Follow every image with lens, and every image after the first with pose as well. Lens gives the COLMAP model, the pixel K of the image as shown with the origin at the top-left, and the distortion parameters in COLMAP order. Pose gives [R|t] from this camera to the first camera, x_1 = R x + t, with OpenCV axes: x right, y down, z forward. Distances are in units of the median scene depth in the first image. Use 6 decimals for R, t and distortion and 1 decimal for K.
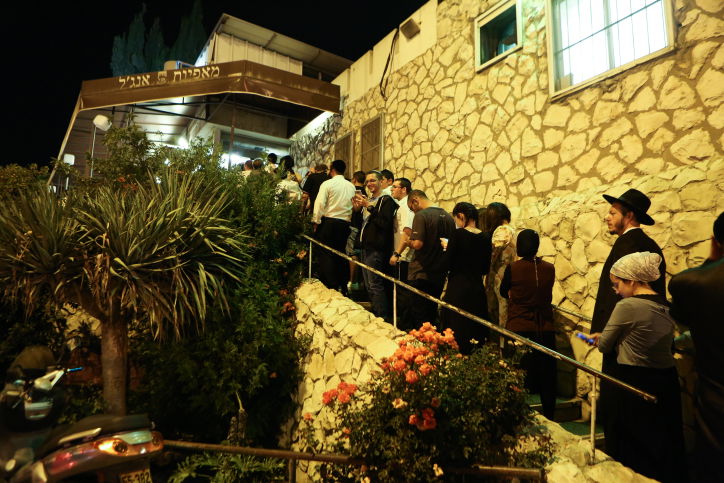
lens RADIAL K [[487.1, 0, 348.6], [0, 487.1, 240.9], [0, 0, 1]] dist [-0.068378, 0.045956]
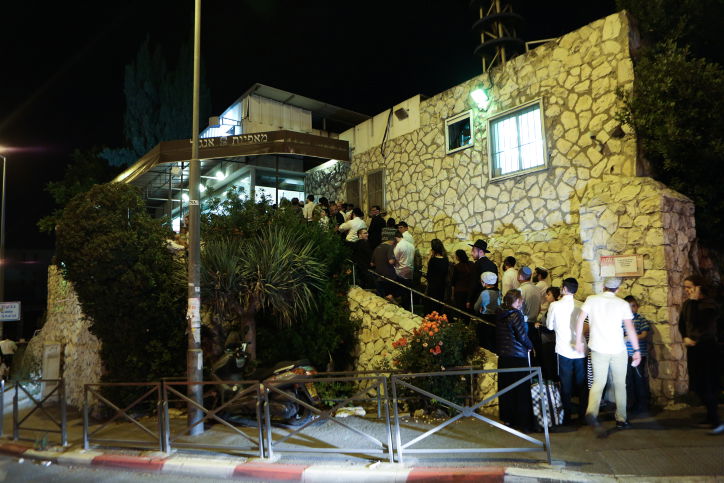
lens RADIAL K [[487.1, 0, 348.6], [0, 487.1, 240.9], [0, 0, 1]] dist [-0.068378, 0.045956]
pose [[0.996483, -0.034643, 0.076301, -0.222464], [0.031377, 0.998556, 0.043601, -0.152987], [-0.077701, -0.041054, 0.996131, -0.686925]]
